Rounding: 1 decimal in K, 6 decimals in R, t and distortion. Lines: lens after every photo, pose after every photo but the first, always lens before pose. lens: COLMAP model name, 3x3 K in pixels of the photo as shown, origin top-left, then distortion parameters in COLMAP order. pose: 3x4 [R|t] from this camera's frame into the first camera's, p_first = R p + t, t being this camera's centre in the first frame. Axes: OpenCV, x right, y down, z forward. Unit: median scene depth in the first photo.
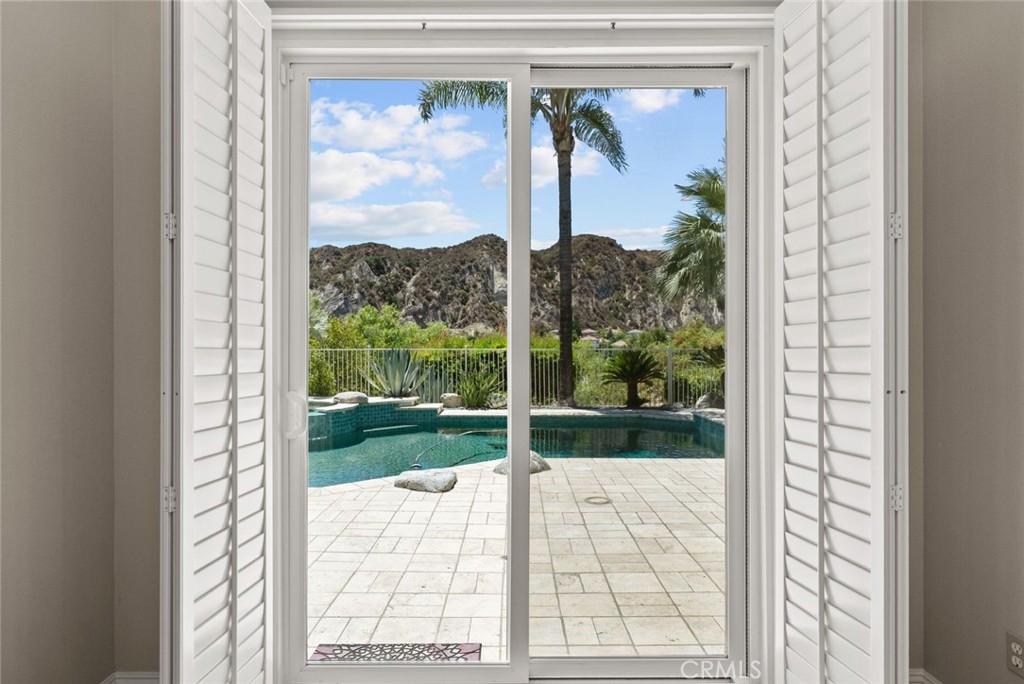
lens RADIAL K [[550.5, 0, 510.9], [0, 550.5, 352.4], [0, 0, 1]] dist [-0.000309, -0.000047]
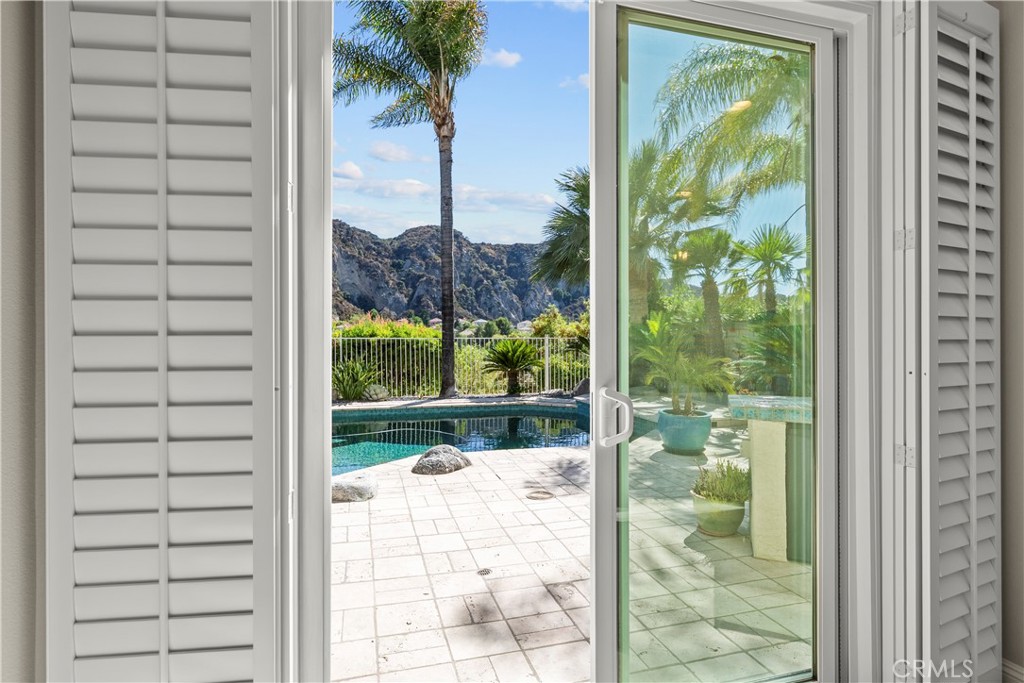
lens RADIAL K [[538.4, 0, 512.0], [0, 538.4, 341.5], [0, 0, 1]] dist [-0.001488, -0.000035]
pose [[0.960573, -0.001018, 0.278026, -0.057276], [0.000857, 0.999999, 0.000703, -0.000078], [-0.278027, -0.000438, 0.960573, 0.042942]]
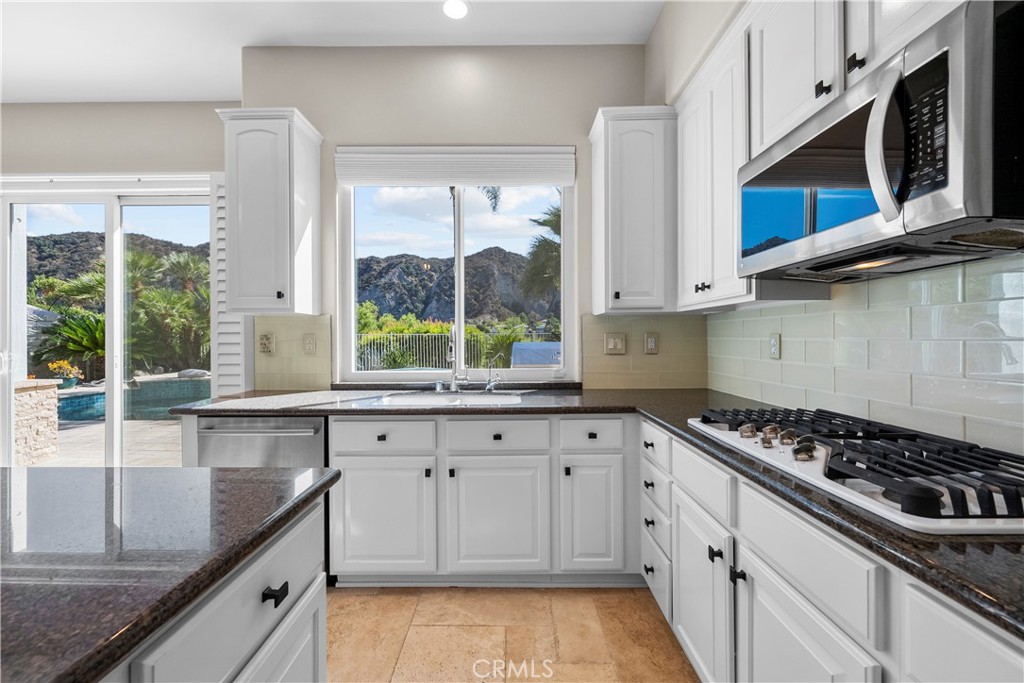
lens RADIAL K [[419.8, 0, 507.8], [0, 419.8, 338.2], [0, 0, 1]] dist [-0.001255, -0.000181]
pose [[0.999927, -0.003661, -0.011483, 0.243640], [0.003696, 0.999988, 0.003070, 0.002773], [0.011472, -0.003112, 0.999929, -0.090539]]
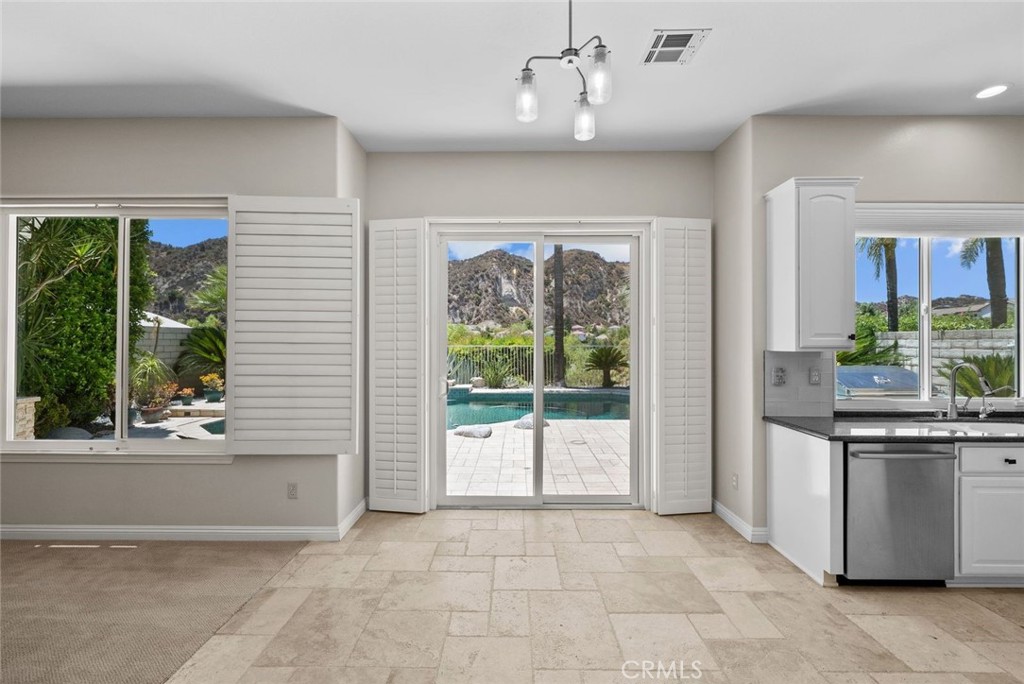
lens RADIAL K [[442.1, 0, 512.0], [0, 442.1, 342.0], [0, 0, 1]] dist [0.001627, -0.000077]
pose [[0.999976, -0.000064, -0.006877, -0.013185], [0.000036, 0.999992, -0.004078, -0.011575], [0.006877, 0.004078, 0.999968, -0.132144]]
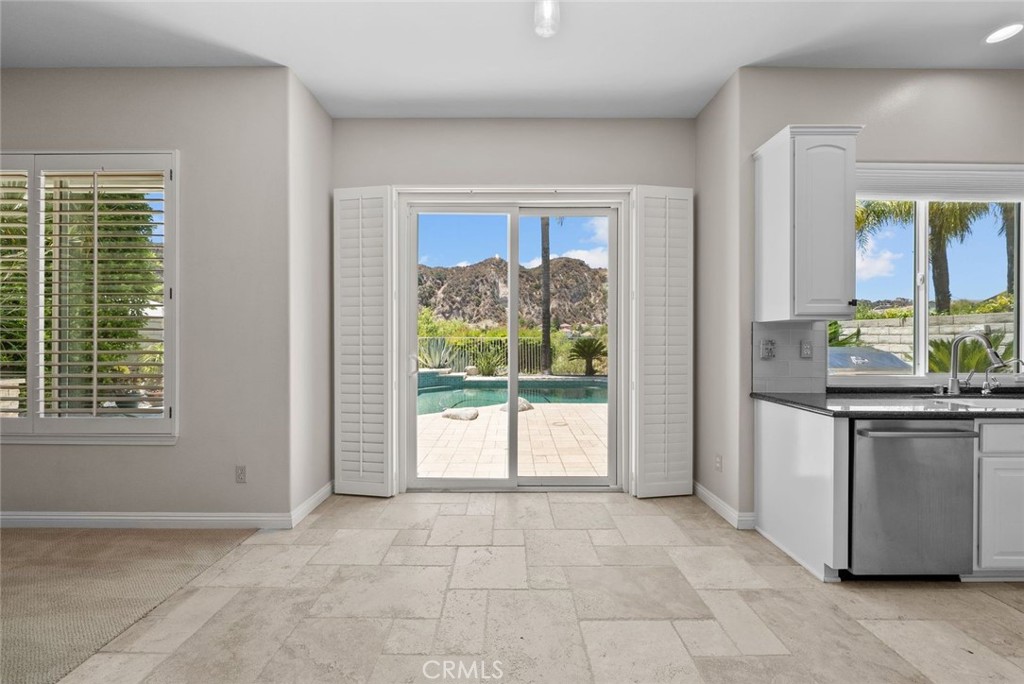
lens RADIAL K [[386.8, 0, 511.1], [0, 386.8, 341.4], [0, 0, 1]] dist [-0.002076, -0.000125]
pose [[1.000000, 0.000062, 0.000874, 0.000766], [-0.000065, 0.999995, 0.003213, 0.001222], [-0.000874, -0.003213, 0.999994, -0.085439]]
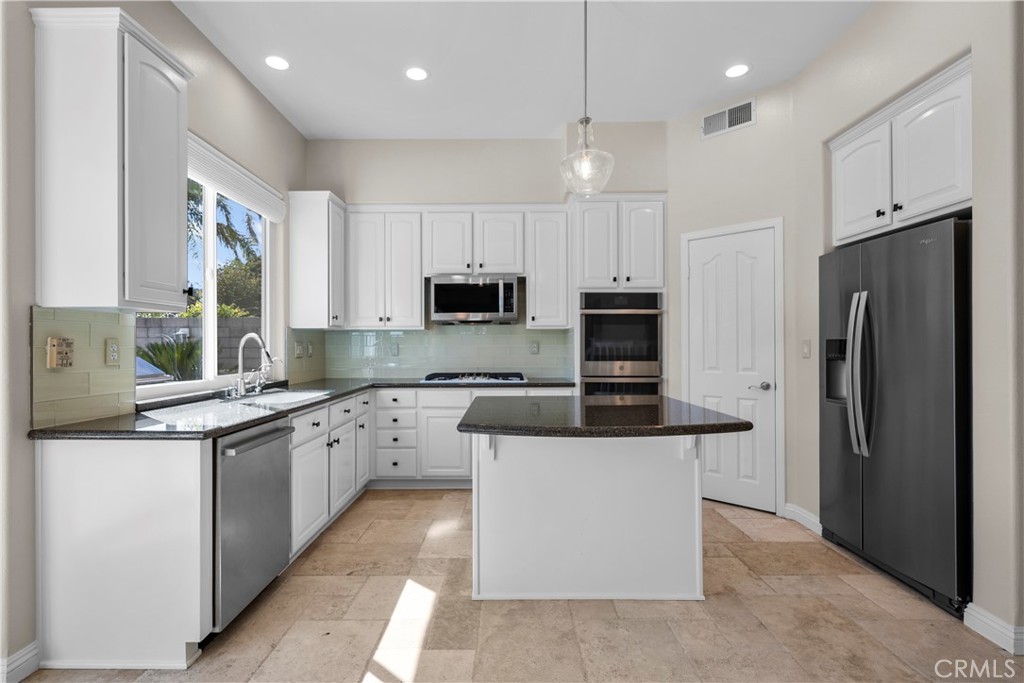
lens RADIAL K [[473.7, 0, 511.0], [0, 473.7, 342.9], [0, 0, 1]] dist [-0.002104, -0.000461]
pose [[0.006940, 0.004064, 0.999968, -0.011400], [0.000589, 0.999992, -0.004068, 0.003300], [-0.999976, 0.000618, 0.006937, -0.029355]]
